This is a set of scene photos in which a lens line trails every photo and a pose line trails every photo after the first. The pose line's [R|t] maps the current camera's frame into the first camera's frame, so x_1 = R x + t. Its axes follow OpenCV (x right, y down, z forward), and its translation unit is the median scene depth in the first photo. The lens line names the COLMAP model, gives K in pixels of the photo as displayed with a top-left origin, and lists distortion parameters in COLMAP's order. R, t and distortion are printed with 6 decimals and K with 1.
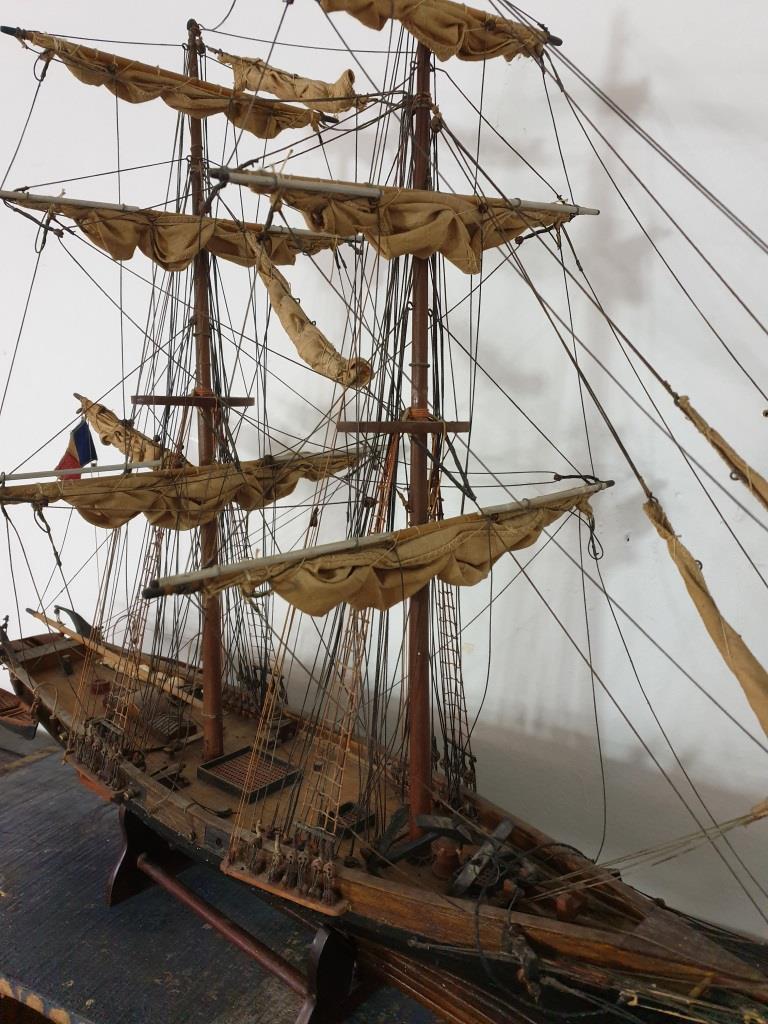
lens RADIAL K [[833.7, 0, 384.0], [0, 833.7, 512.0], [0, 0, 1]] dist [0.009799, 0.069034]
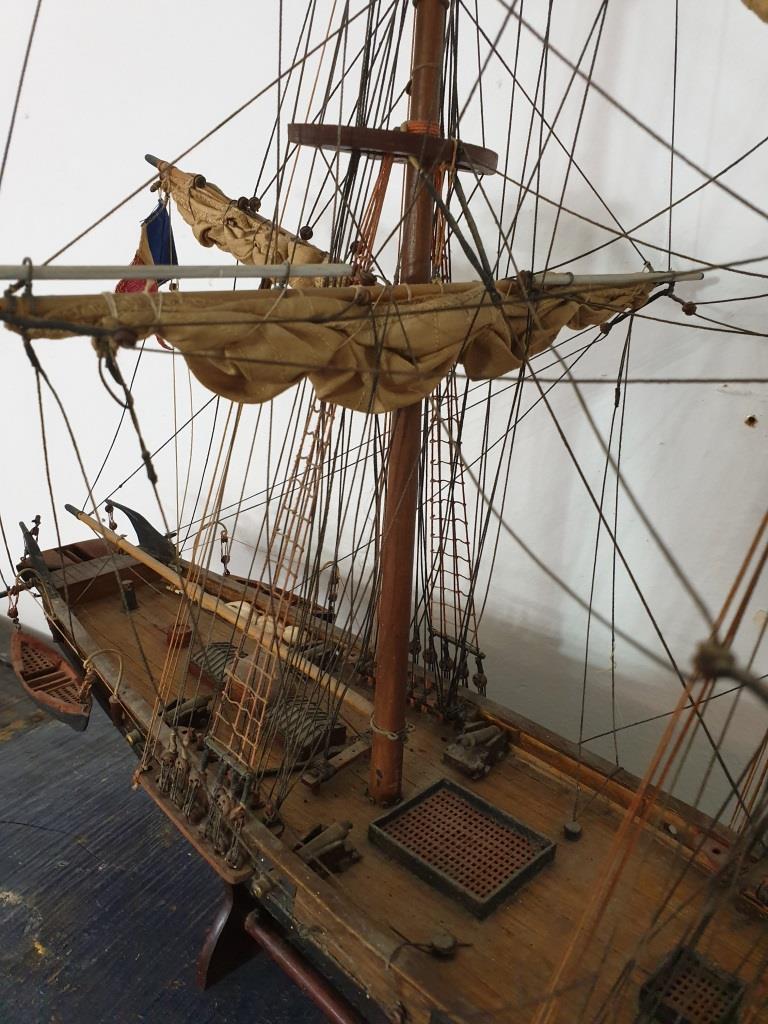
lens RADIAL K [[840.5, 0, 384.0], [0, 840.5, 512.0], [0, 0, 1]] dist [0.026966, 0.004118]
pose [[0.998075, 0.056760, -0.024990, -0.200948], [-0.052084, 0.985895, 0.159056, 0.000391], [0.033666, -0.157449, 0.986953, 0.440857]]
